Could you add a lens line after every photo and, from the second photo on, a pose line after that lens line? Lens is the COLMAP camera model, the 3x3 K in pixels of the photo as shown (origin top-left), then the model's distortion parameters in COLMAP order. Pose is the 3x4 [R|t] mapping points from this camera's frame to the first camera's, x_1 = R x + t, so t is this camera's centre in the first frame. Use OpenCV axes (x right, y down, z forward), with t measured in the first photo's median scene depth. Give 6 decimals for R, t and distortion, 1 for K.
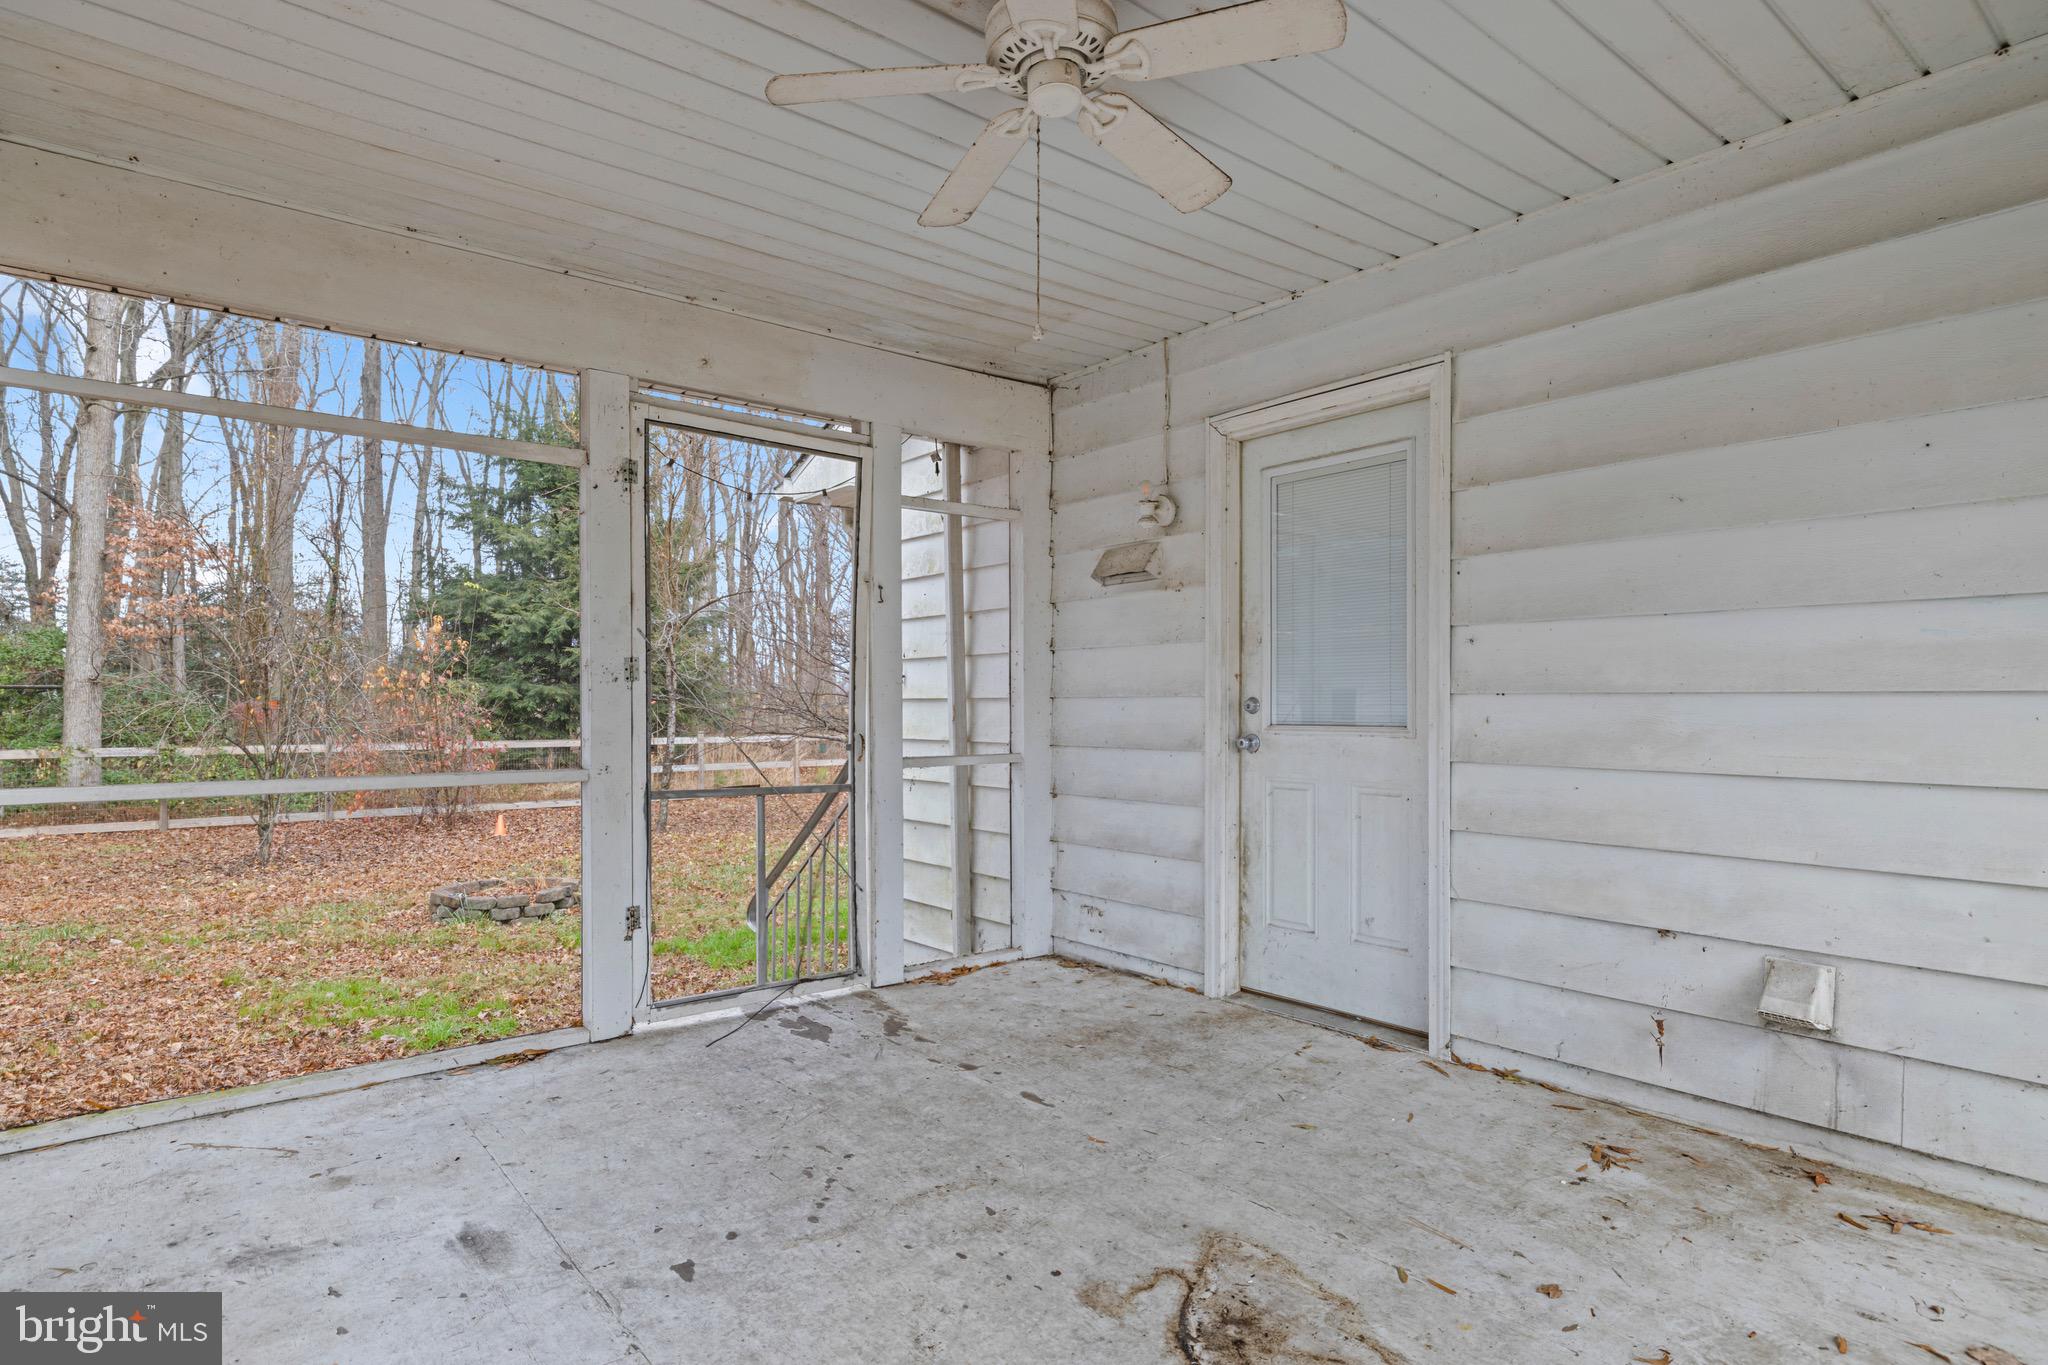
lens RADIAL K [[1080.9, 0, 1020.4], [0, 1080.9, 707.4], [0, 0, 1]] dist [-0.001671, 0.000276]
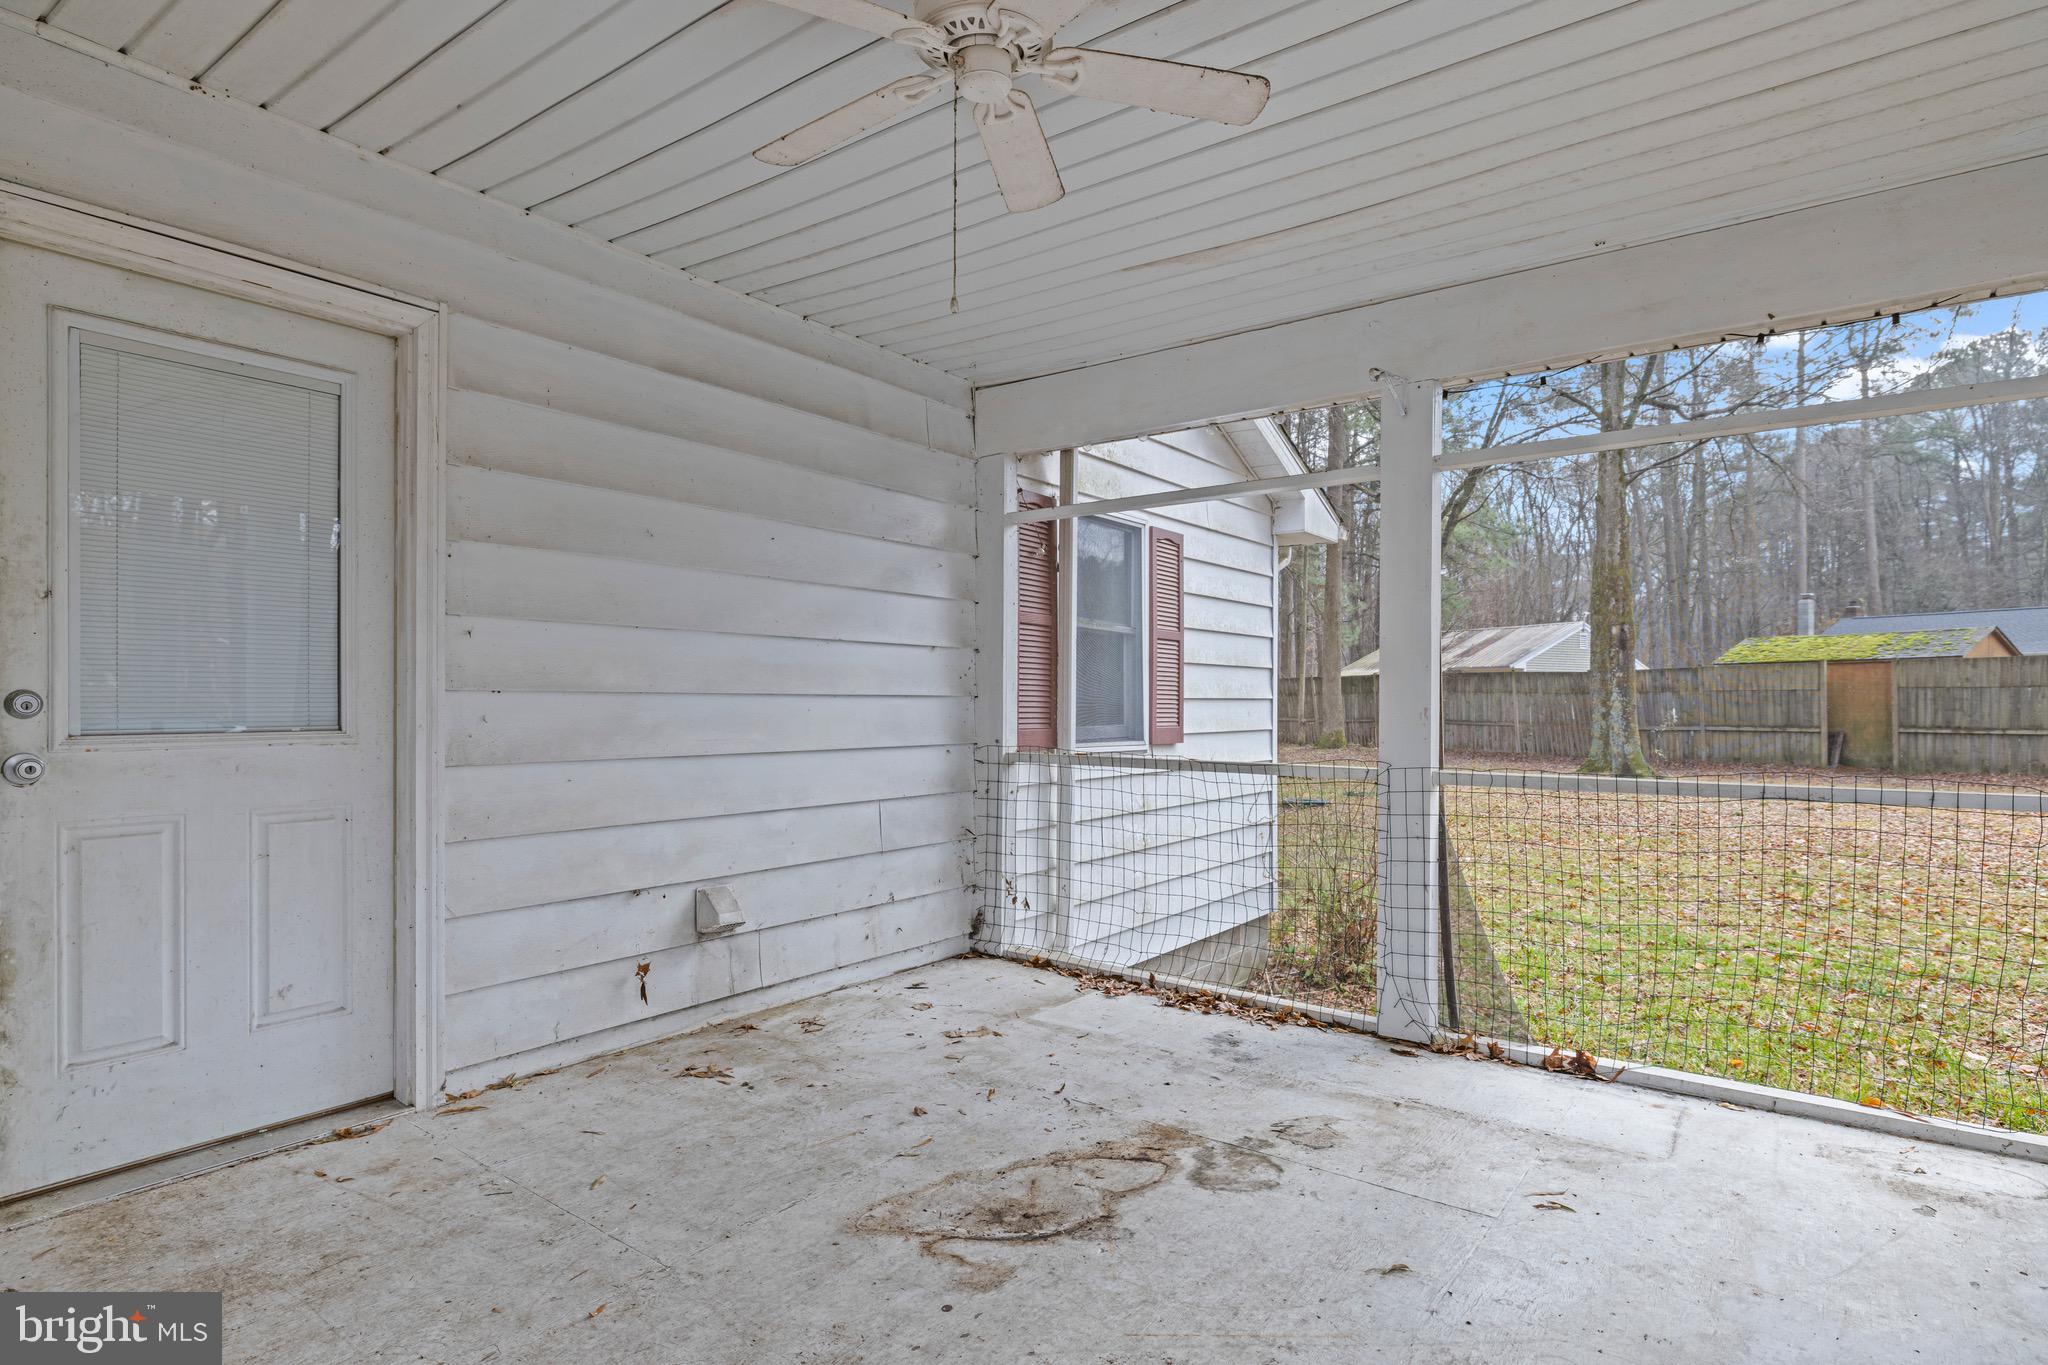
lens RADIAL K [[1080.9, 0, 1020.4], [0, 1080.9, 707.4], [0, 0, 1]] dist [-0.001671, 0.000276]
pose [[-0.240682, -0.007488, 0.970575, -0.668726], [-0.000270, 0.999971, 0.007647, -0.006471], [-0.970604, 0.001578, -0.240677, 0.870422]]
